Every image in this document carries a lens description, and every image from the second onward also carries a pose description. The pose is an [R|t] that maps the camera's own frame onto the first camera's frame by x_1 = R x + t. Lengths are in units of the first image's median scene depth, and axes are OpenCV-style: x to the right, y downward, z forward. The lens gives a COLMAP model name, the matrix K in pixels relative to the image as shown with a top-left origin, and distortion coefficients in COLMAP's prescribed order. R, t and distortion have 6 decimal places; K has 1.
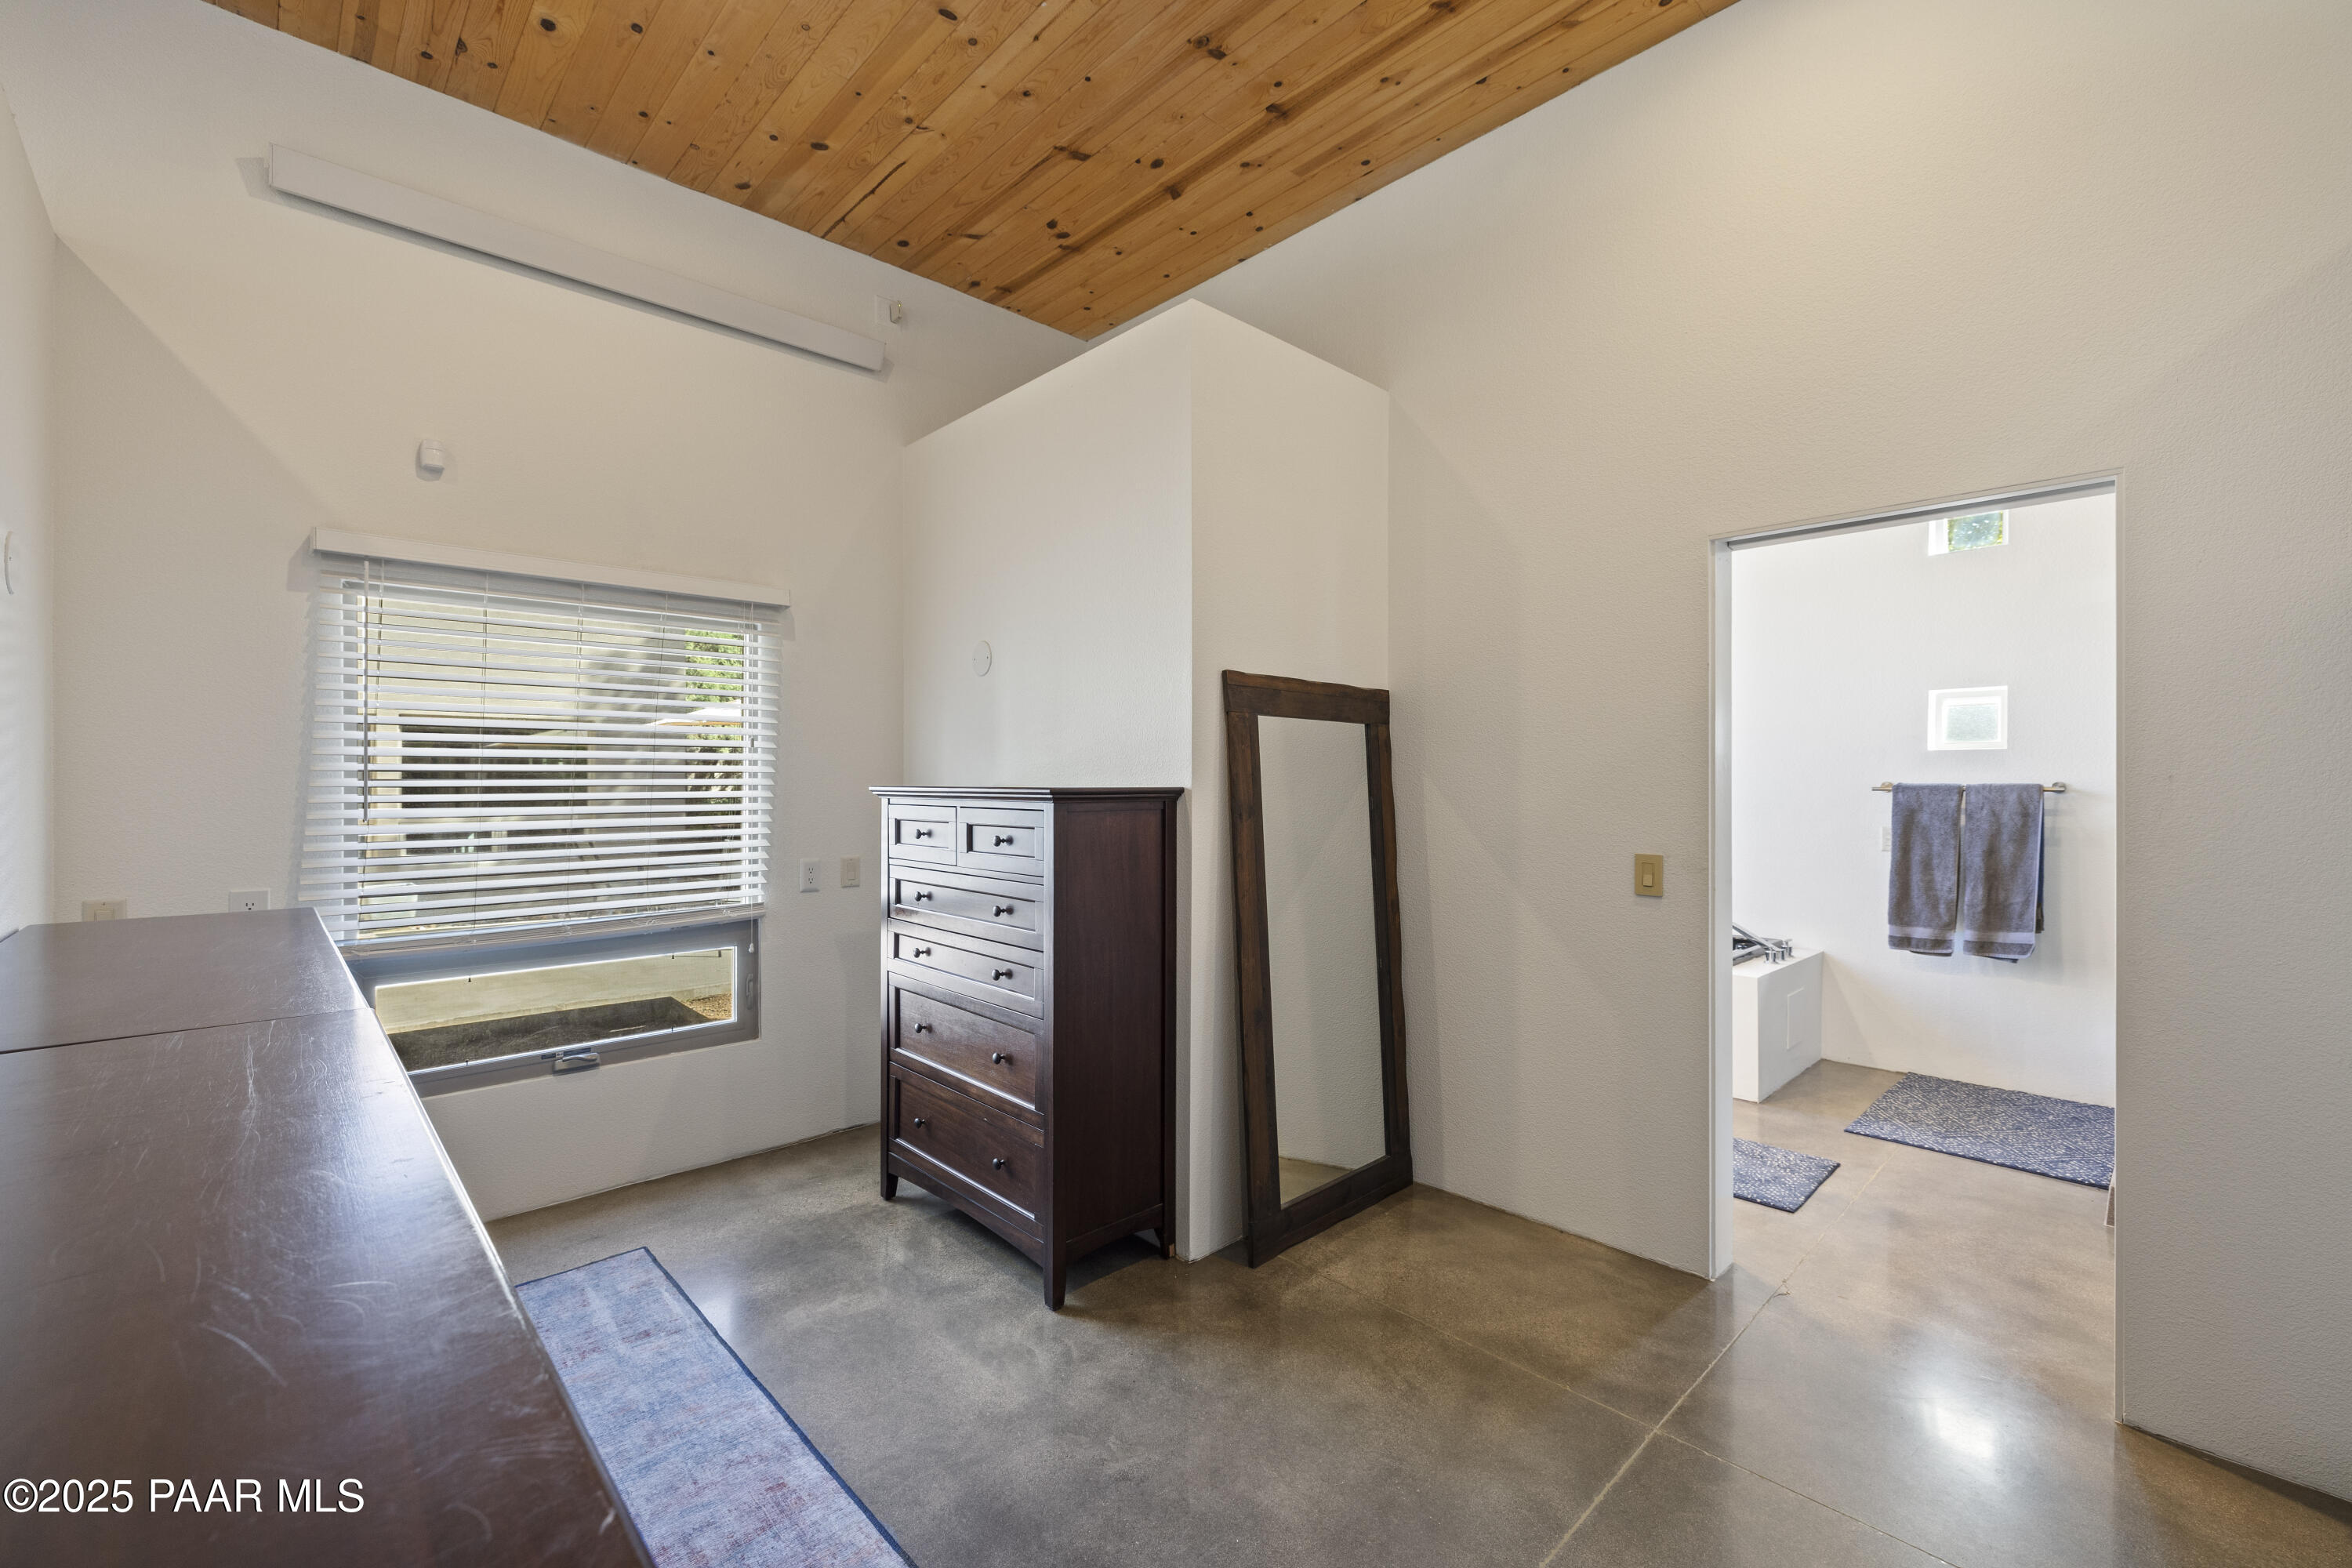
lens RADIAL K [[984.9, 0, 1171.0], [0, 984.9, 783.7], [0, 0, 1]] dist [-0.000372, -0.001248]
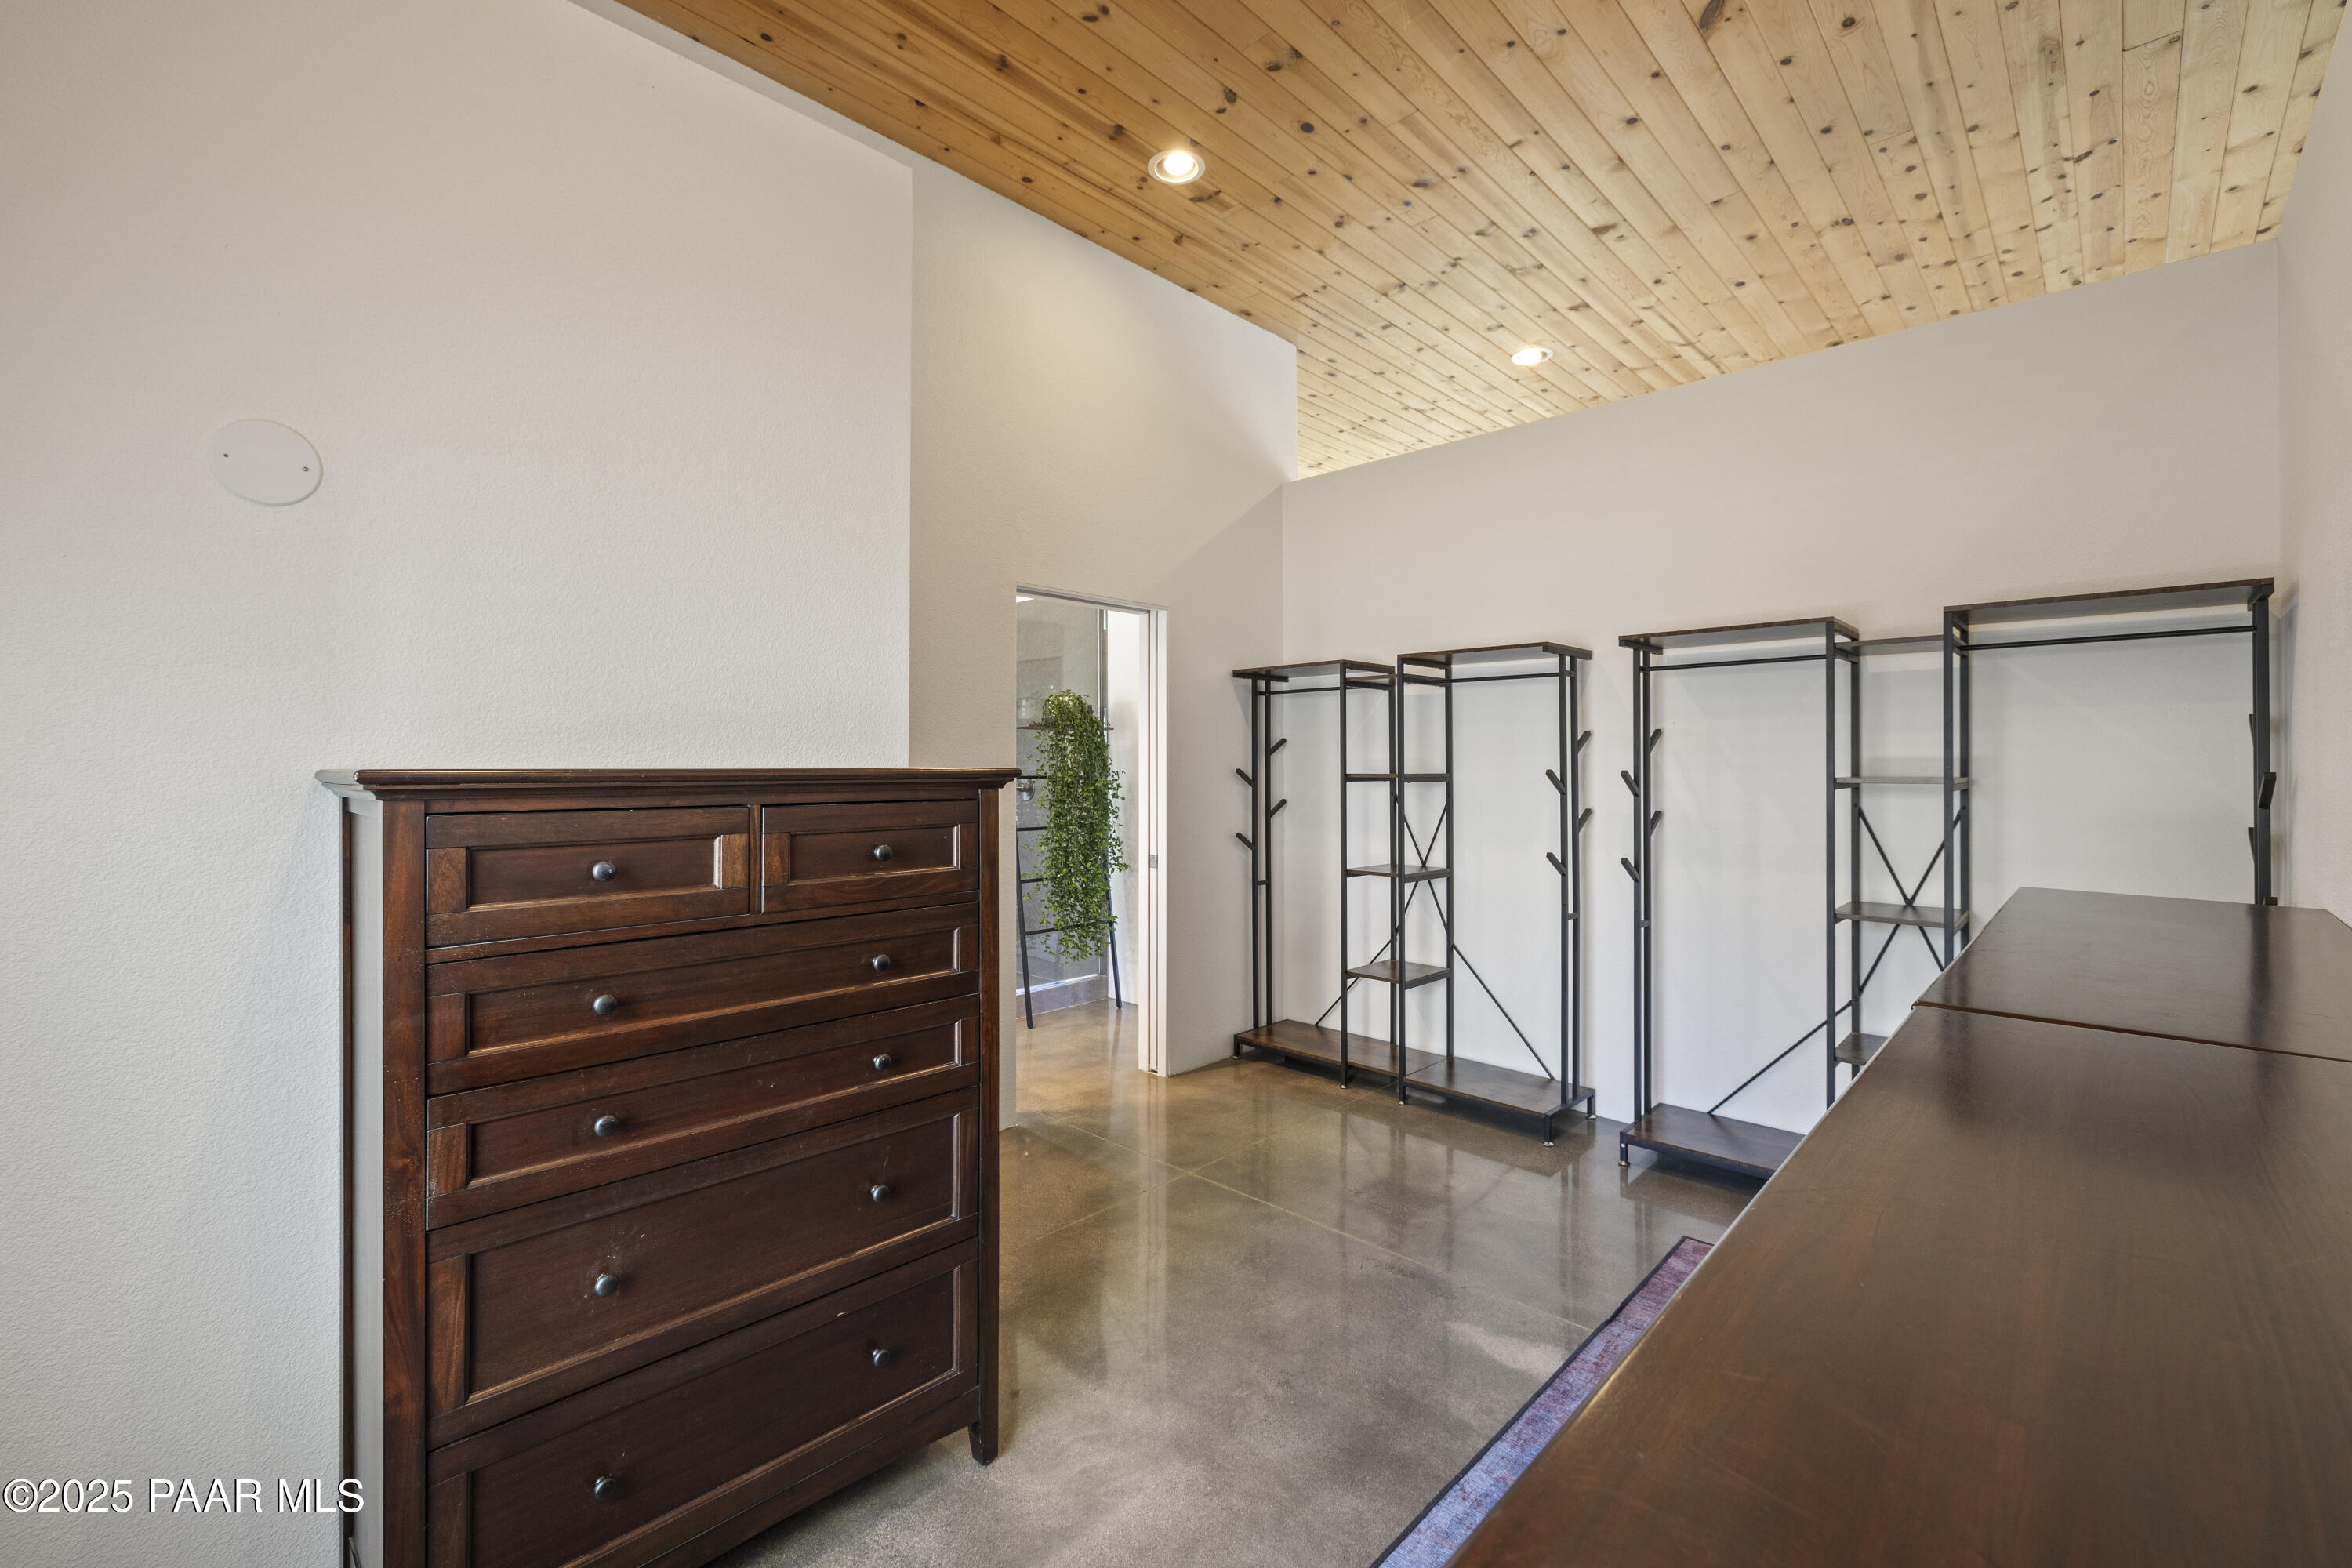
lens RADIAL K [[984.9, 0, 1164.9], [0, 984.9, 771.1], [0, 0, 1]] dist [-0.000372, -0.001248]
pose [[-0.043854, -0.006733, 0.999015, -0.856568], [-0.001158, 0.999977, 0.006688, -0.000633], [-0.999037, -0.000864, -0.043861, 0.877807]]
